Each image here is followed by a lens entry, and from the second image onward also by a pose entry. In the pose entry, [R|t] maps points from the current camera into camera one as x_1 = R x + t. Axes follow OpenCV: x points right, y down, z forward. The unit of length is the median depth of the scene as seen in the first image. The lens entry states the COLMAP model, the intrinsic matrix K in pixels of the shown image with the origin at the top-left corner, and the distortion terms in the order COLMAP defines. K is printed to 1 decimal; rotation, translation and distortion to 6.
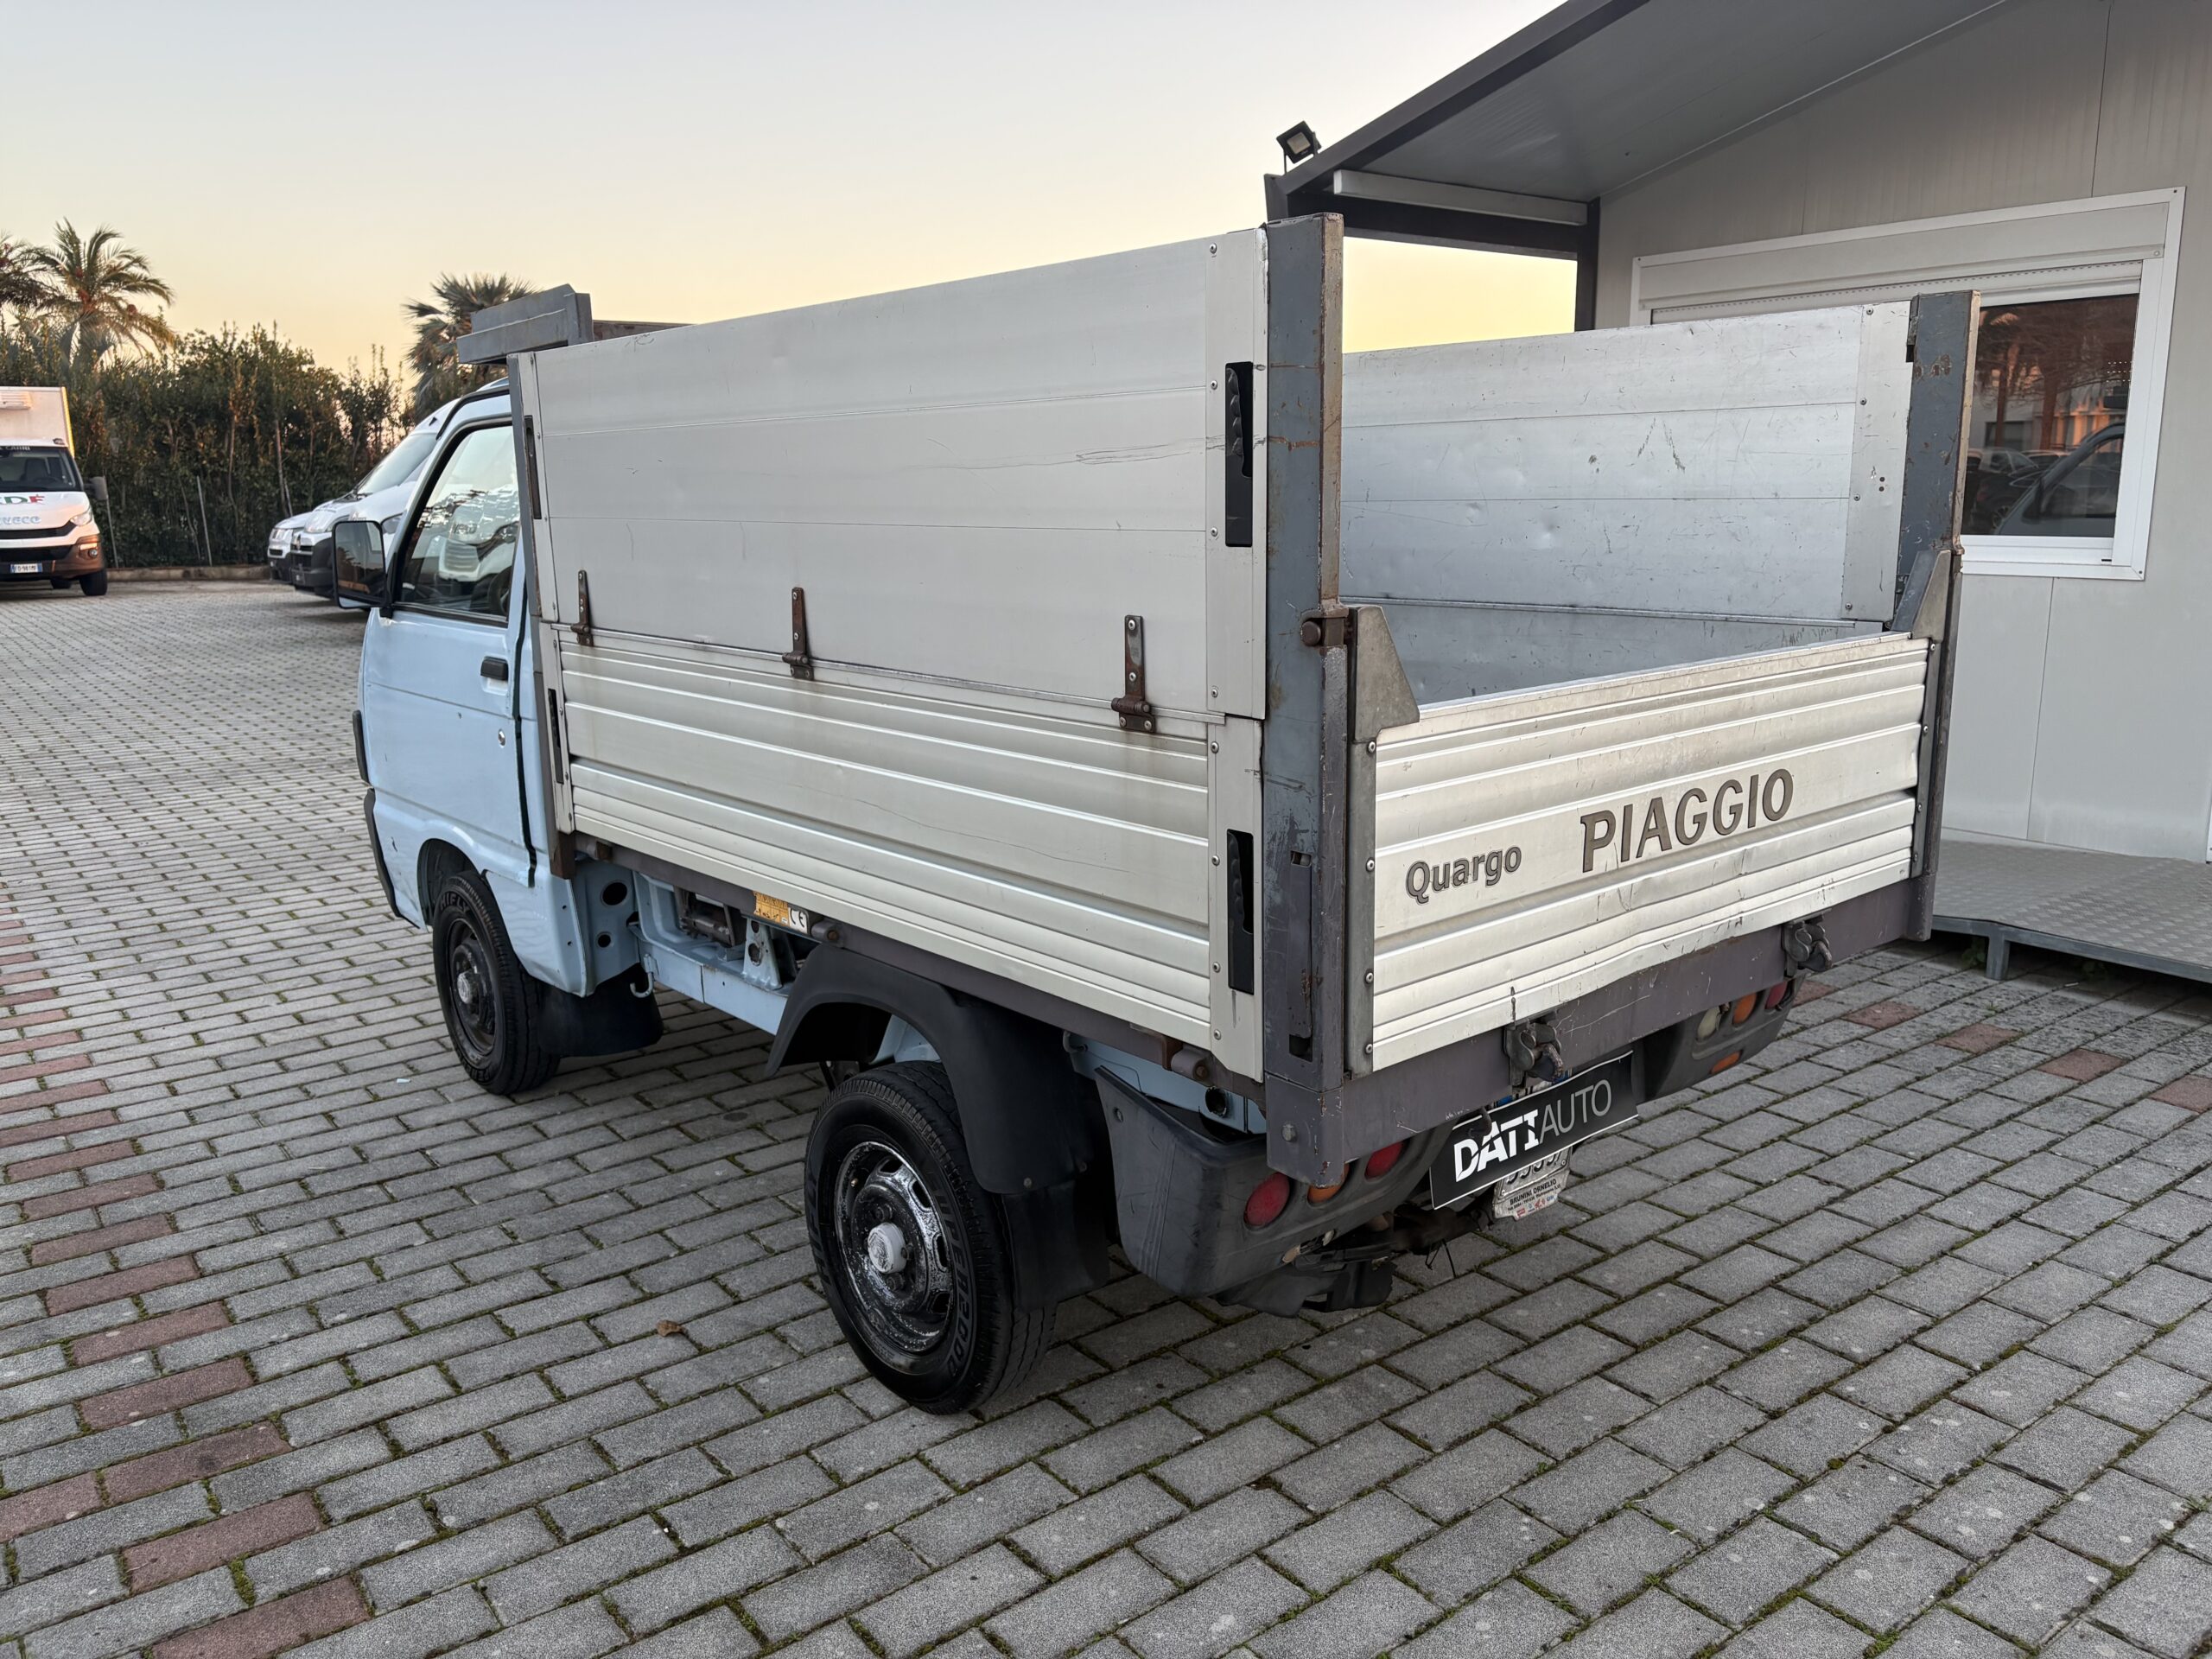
lens RADIAL K [[1667.6, 0, 1117.2], [0, 1667.6, 829.8], [0, 0, 1]] dist [0.063807, -0.078283]
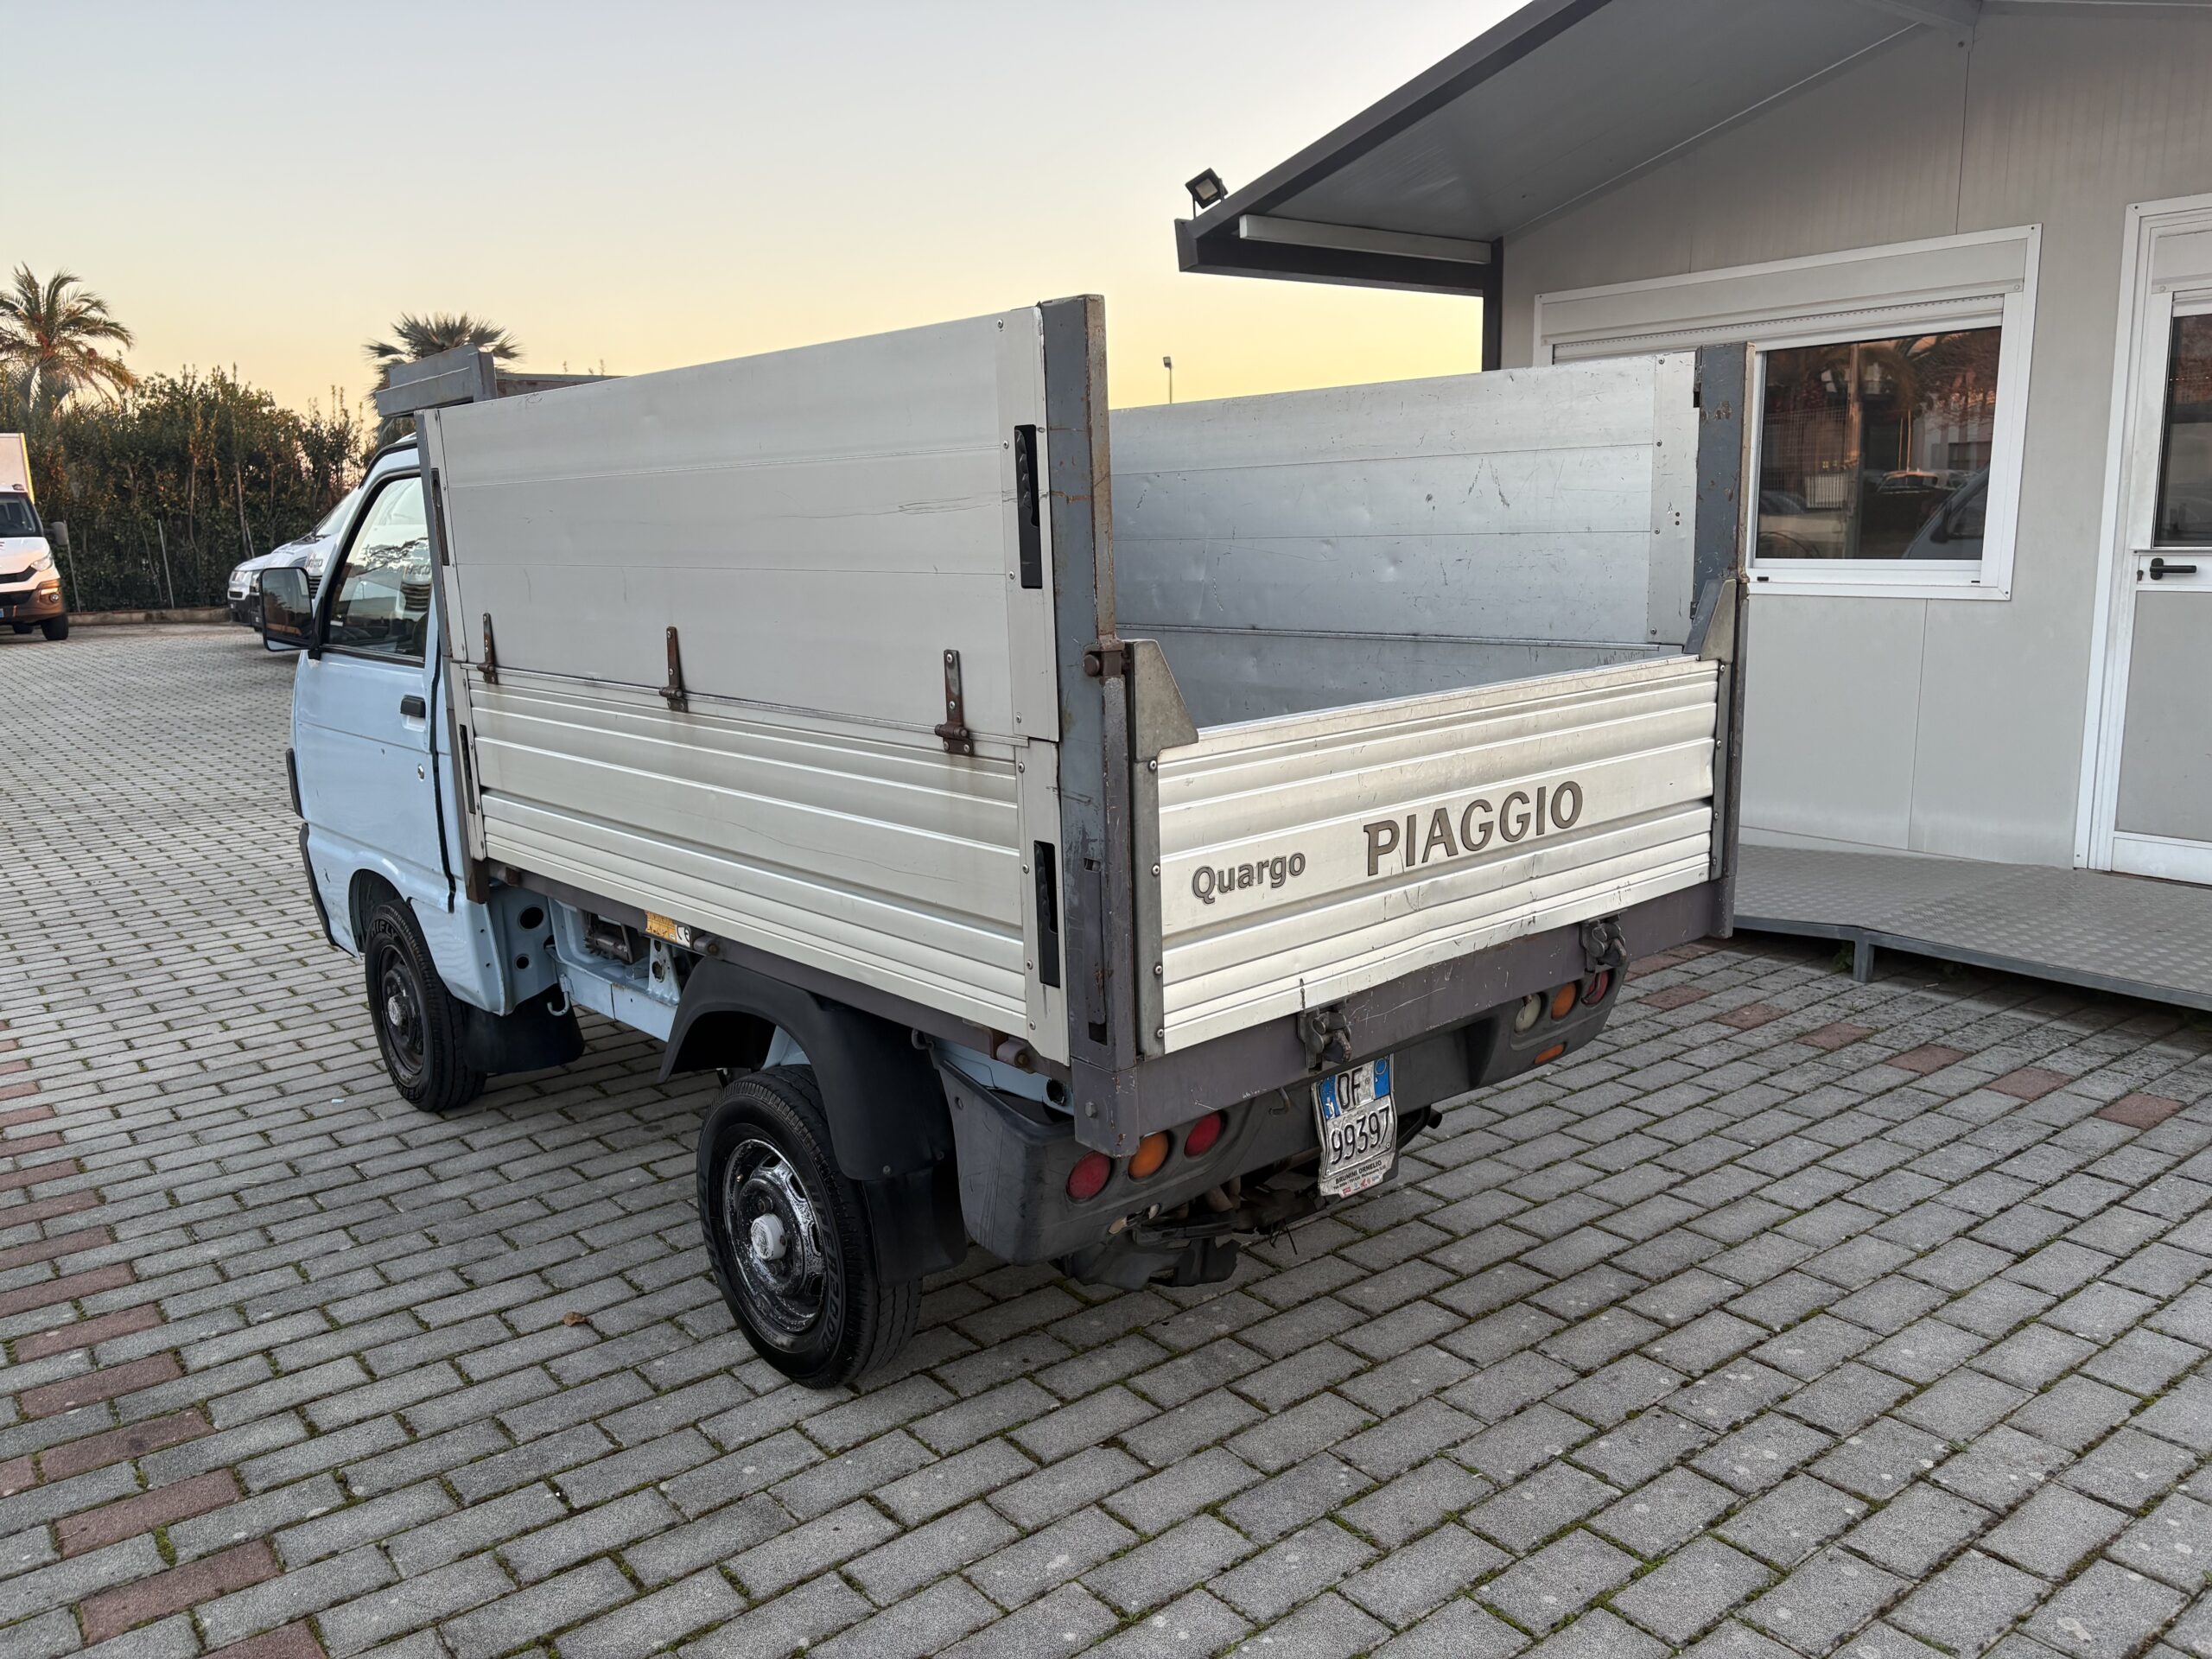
lens RADIAL K [[1669.3, 0, 1109.9], [0, 1669.3, 856.2], [0, 0, 1]] dist [0.060572, -0.071715]
pose [[0.999838, -0.015224, 0.009642, 0.076340], [0.015243, 0.999882, -0.001868, 0.009412], [-0.009612, 0.002015, 0.999952, -0.085077]]
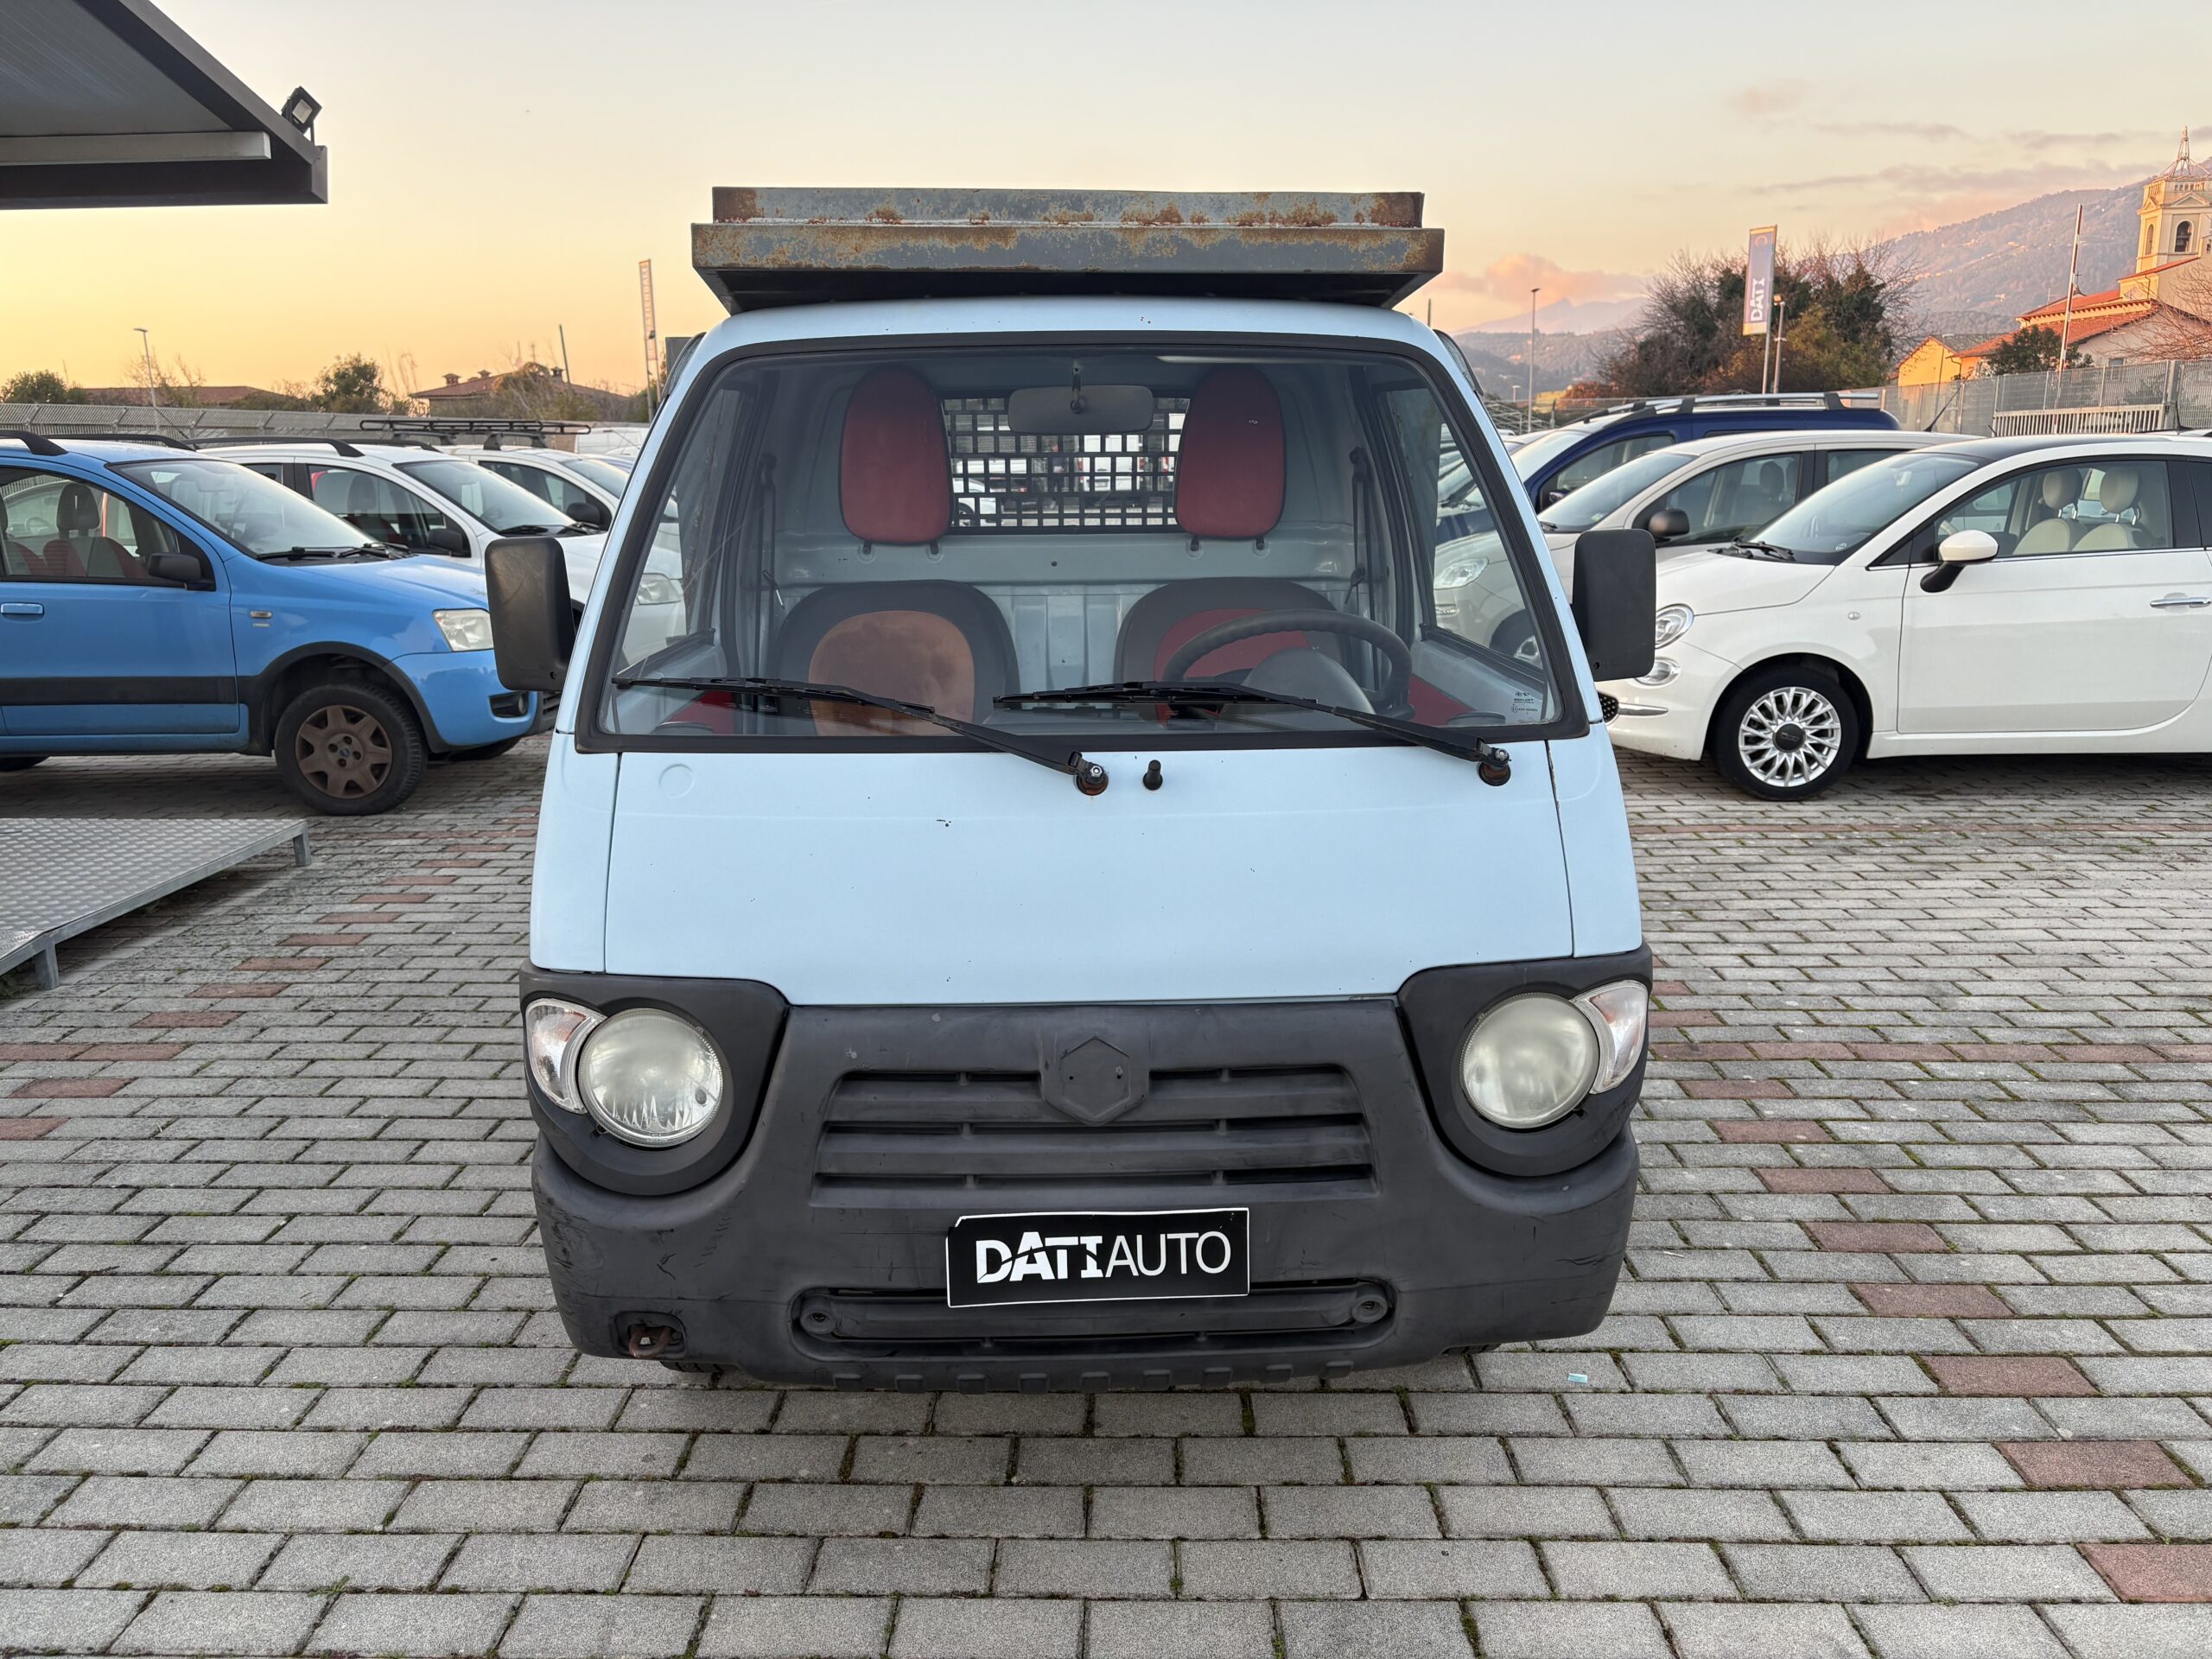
lens RADIAL K [[1674.1, 0, 1106.0], [0, 1674.1, 829.5], [0, 0, 1]] dist [0.051514, -0.052065]
pose [[-0.787729, -0.118177, 0.604580, -1.032403], [0.144410, 0.918653, 0.367726, -0.501039], [-0.598856, 0.376976, -0.706584, 2.367212]]
